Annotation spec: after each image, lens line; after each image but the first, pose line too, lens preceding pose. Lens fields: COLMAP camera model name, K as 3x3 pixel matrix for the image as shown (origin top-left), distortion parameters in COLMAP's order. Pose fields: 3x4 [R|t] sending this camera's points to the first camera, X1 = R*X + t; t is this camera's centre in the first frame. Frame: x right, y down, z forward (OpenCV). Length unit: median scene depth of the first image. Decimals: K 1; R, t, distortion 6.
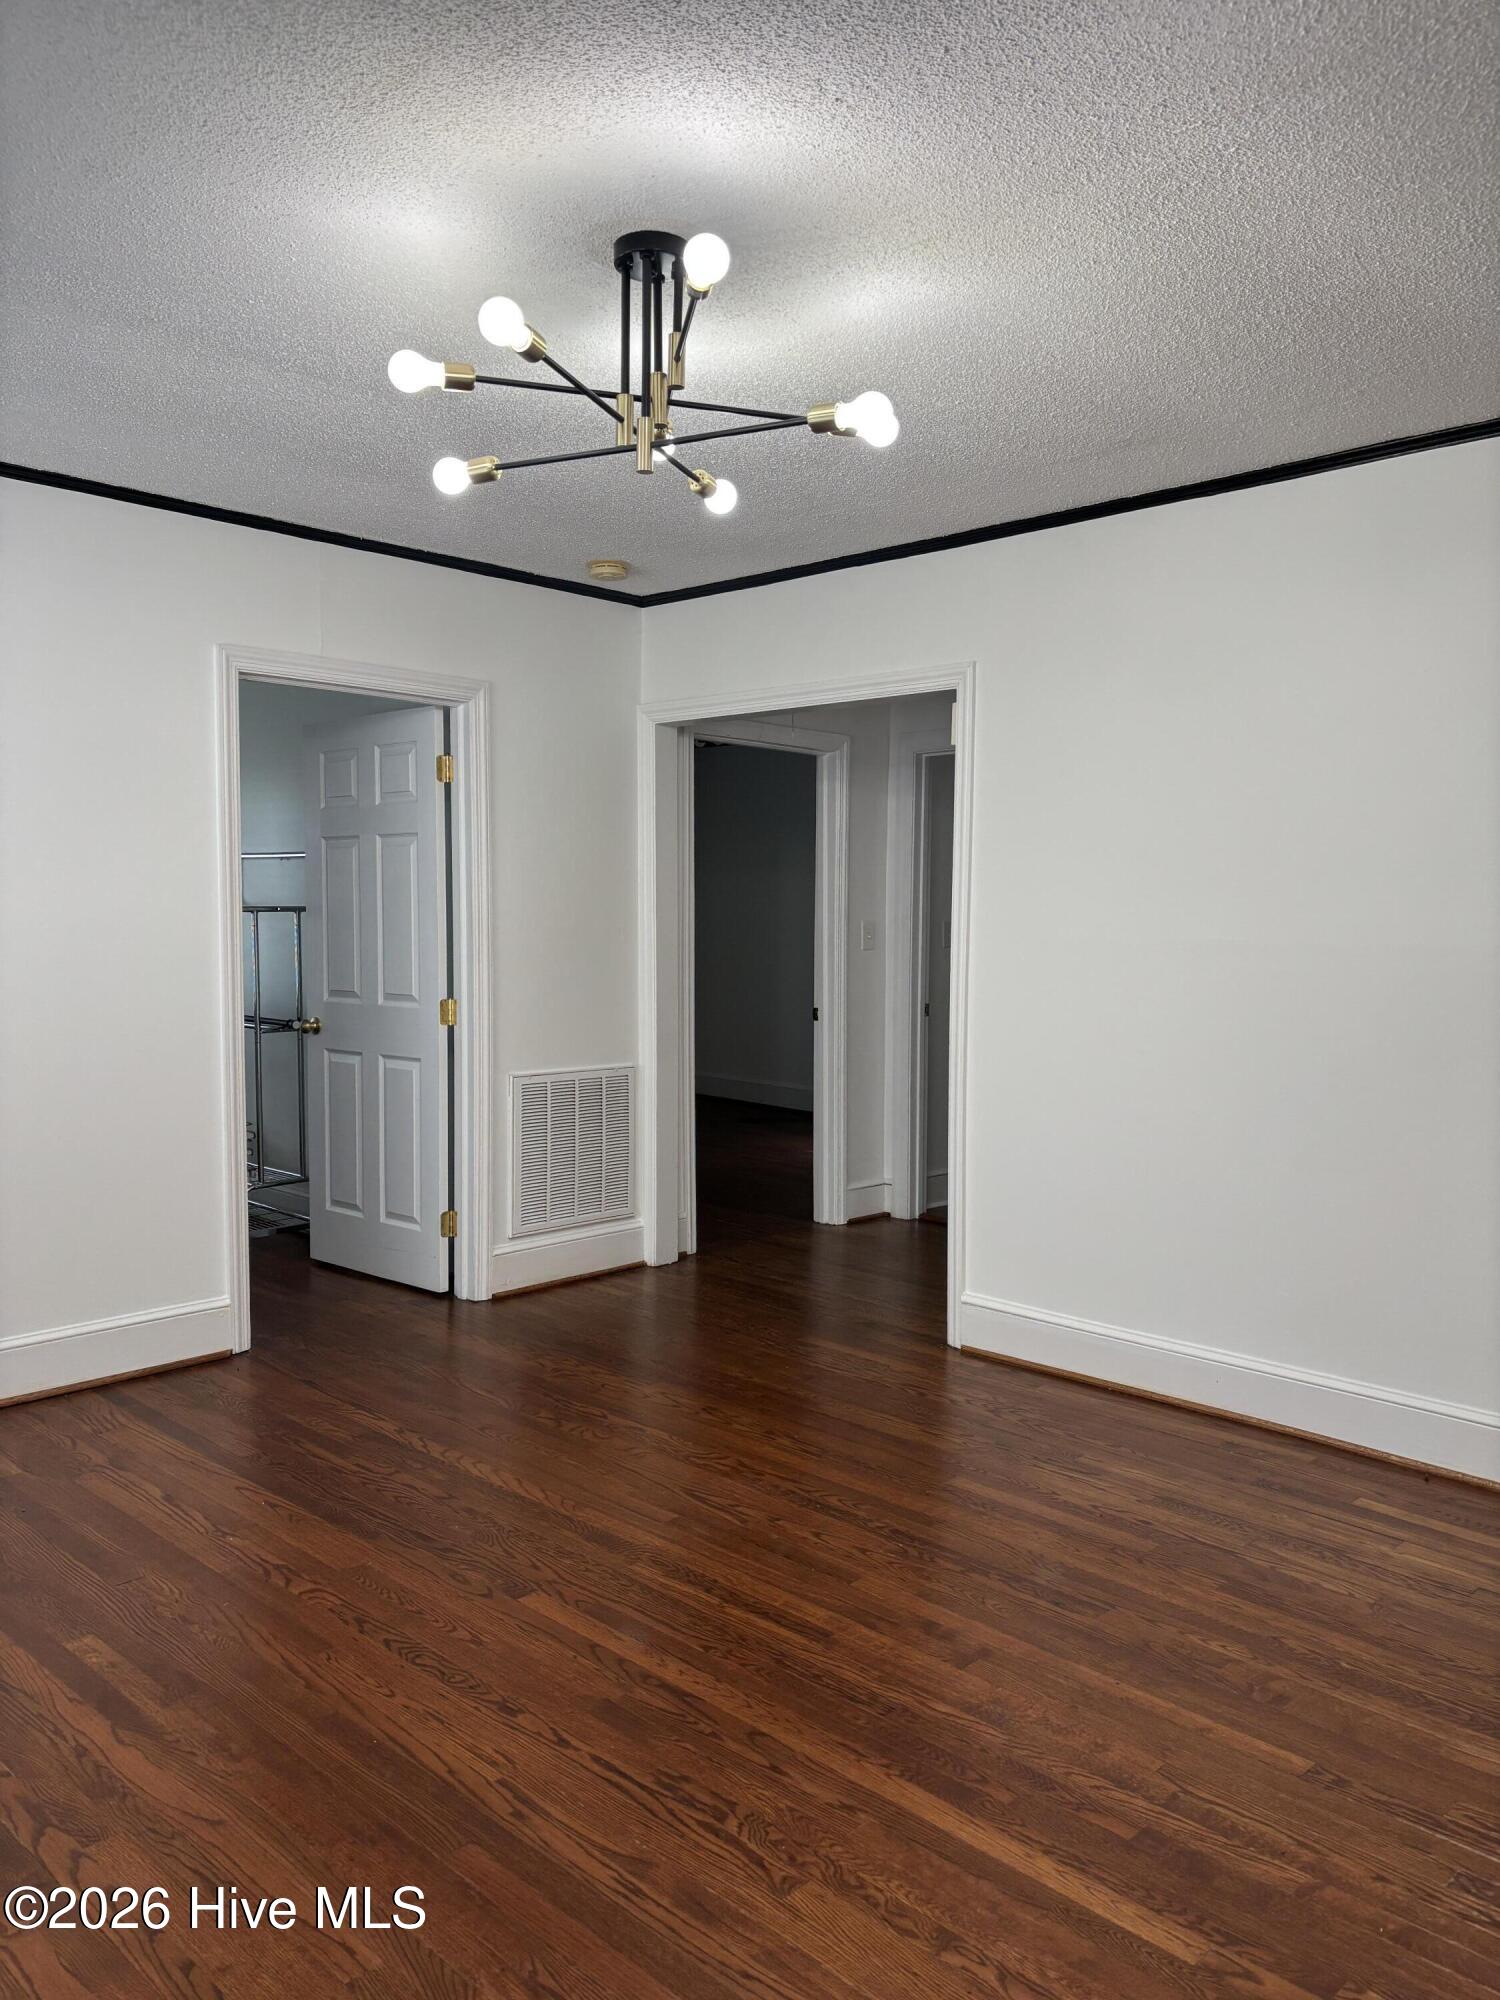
lens RADIAL K [[1519.1, 0, 747.7], [0, 1519.1, 1000.4], [0, 0, 1]] dist [0.005360, -0.004756]
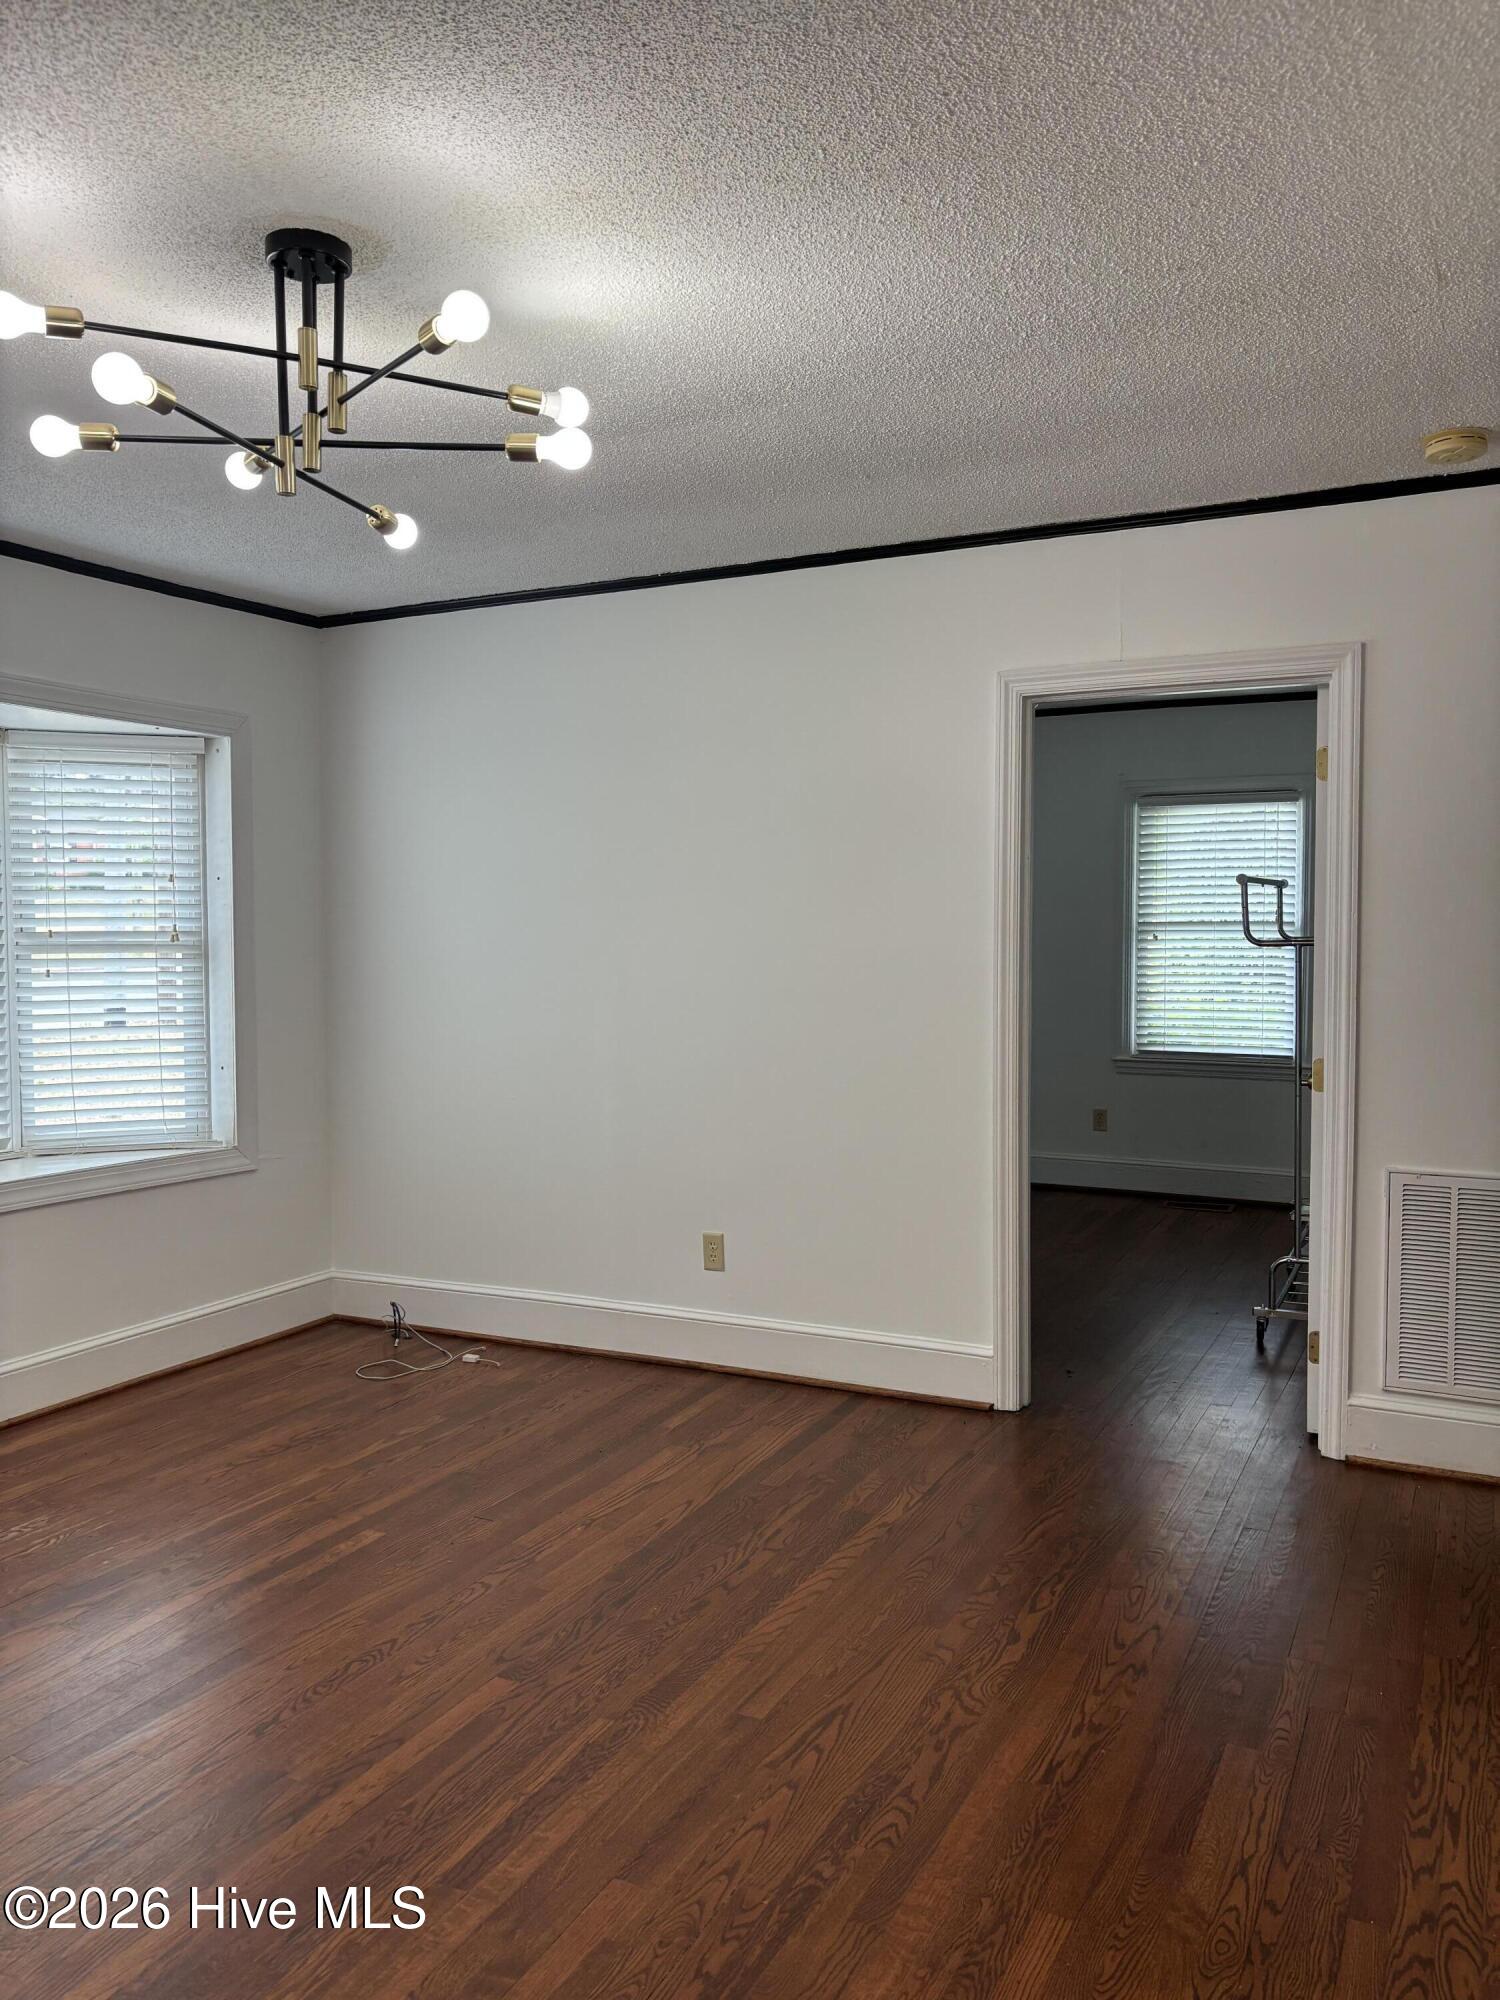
lens RADIAL K [[1519.1, 0, 752.0], [0, 1519.1, 1005.1], [0, 0, 1]] dist [0.005360, -0.004756]
pose [[0.322230, 0.043380, -0.945667, 0.596736], [-0.056076, 0.998070, 0.026676, -0.044439], [0.944999, 0.044434, 0.324041, 0.634398]]
